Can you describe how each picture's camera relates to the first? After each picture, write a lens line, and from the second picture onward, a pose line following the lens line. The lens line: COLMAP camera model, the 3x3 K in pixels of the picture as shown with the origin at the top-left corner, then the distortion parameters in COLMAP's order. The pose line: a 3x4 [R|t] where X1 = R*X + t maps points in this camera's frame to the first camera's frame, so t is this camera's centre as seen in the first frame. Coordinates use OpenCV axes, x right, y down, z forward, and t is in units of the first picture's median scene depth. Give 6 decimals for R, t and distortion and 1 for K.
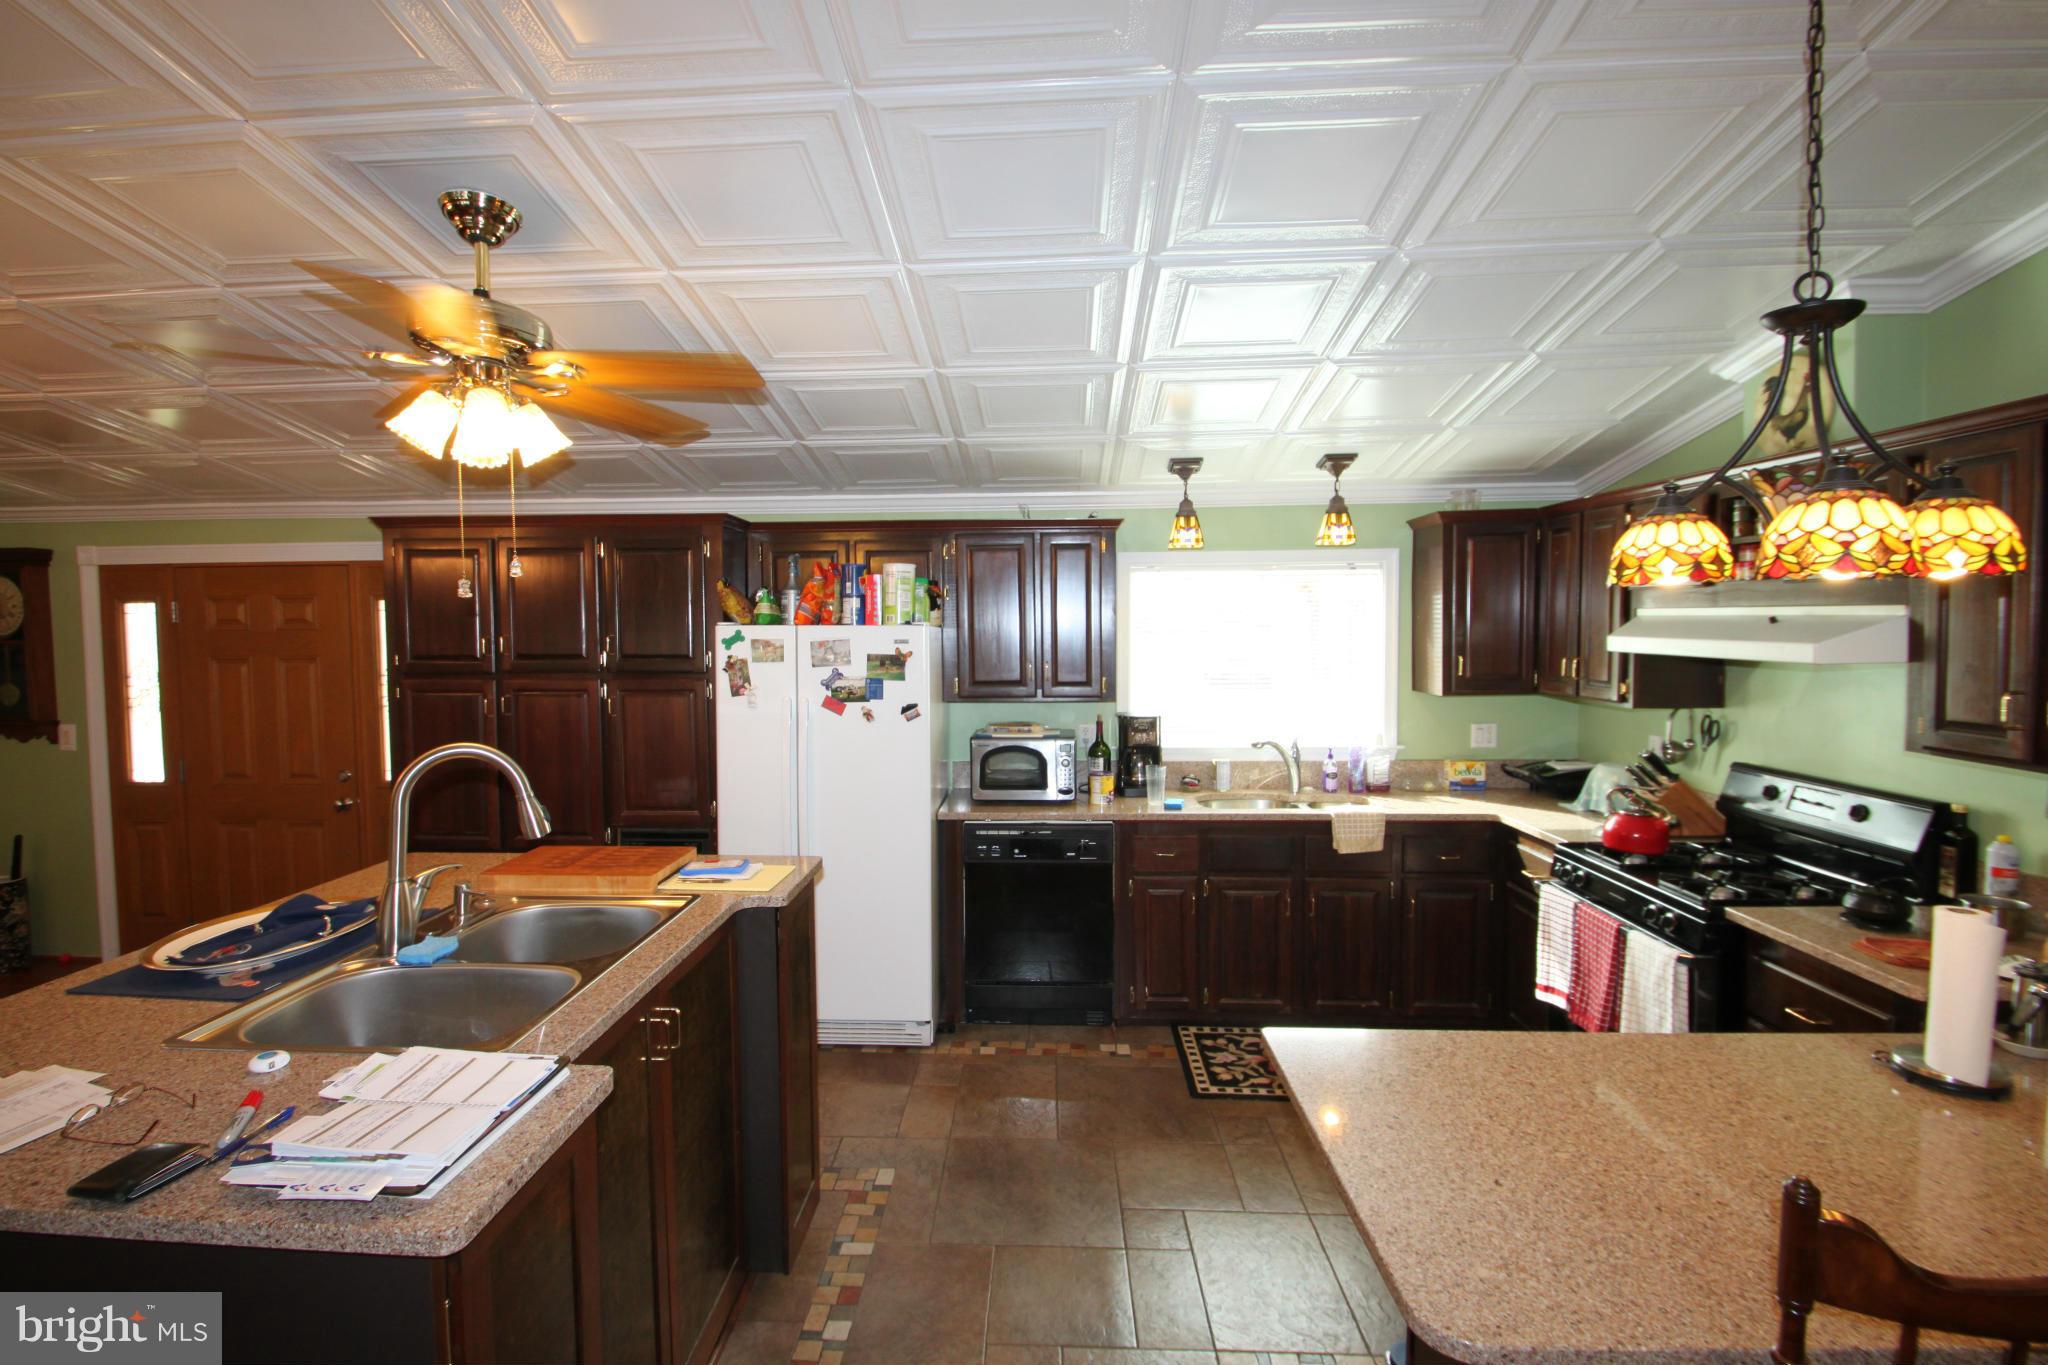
lens RADIAL K [[934.0, 0, 1004.8], [0, 934.0, 672.6], [0, 0, 1]] dist [0.002324, -0.014760]
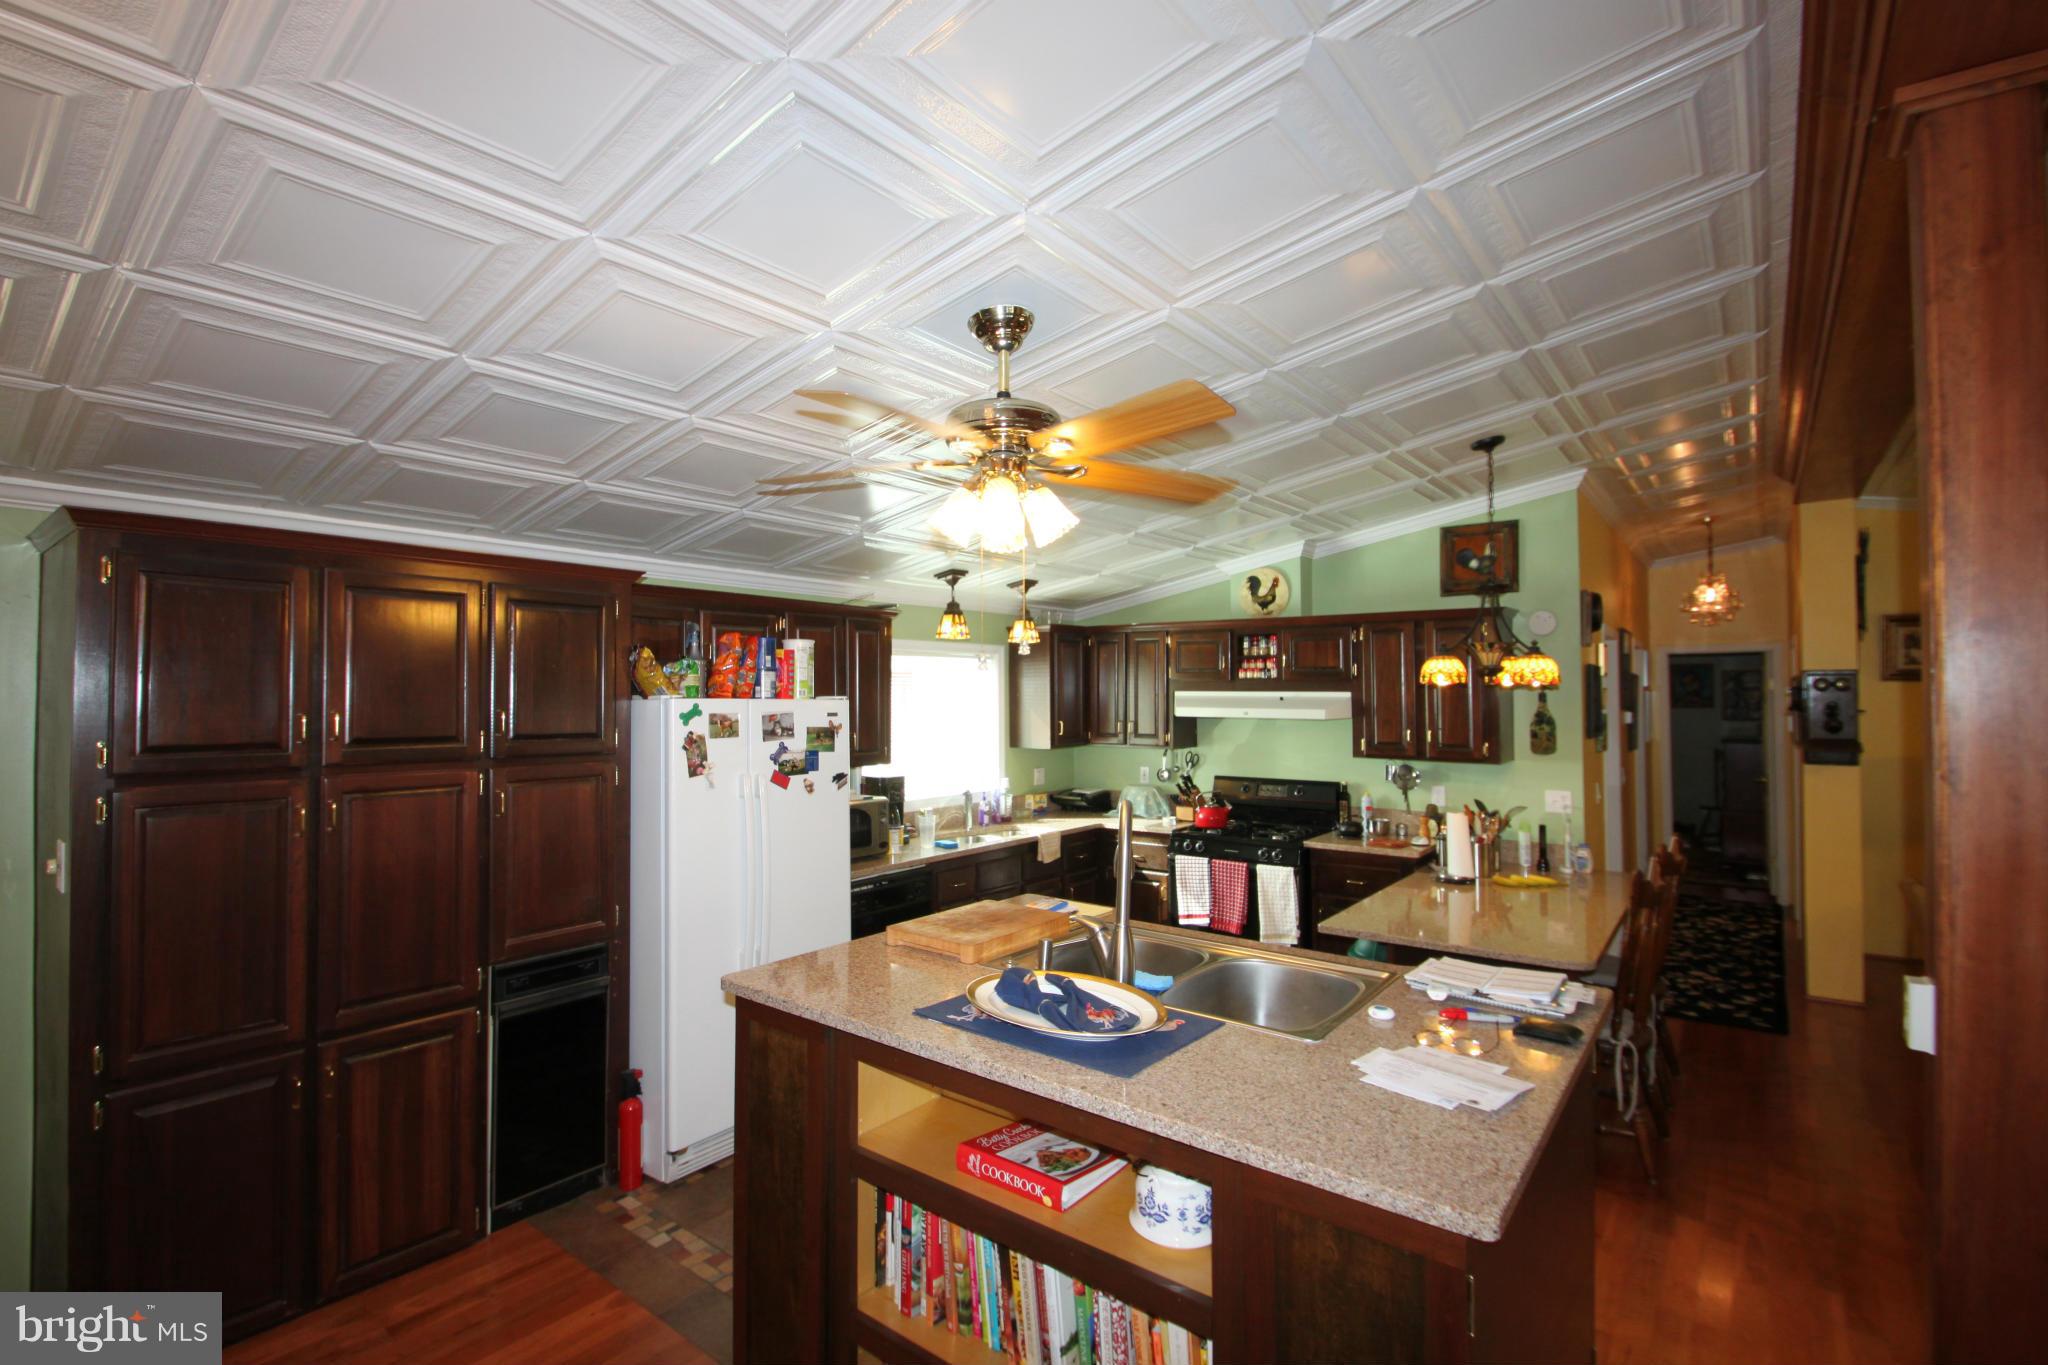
lens RADIAL K [[934.0, 0, 1004.8], [0, 934.0, 672.6], [0, 0, 1]] dist [0.002324, -0.014760]
pose [[0.594922, 0.026155, 0.803358, -0.839321], [0.035730, 0.997622, -0.058939, -0.011216], [-0.802989, 0.063768, 0.592573, 0.215639]]
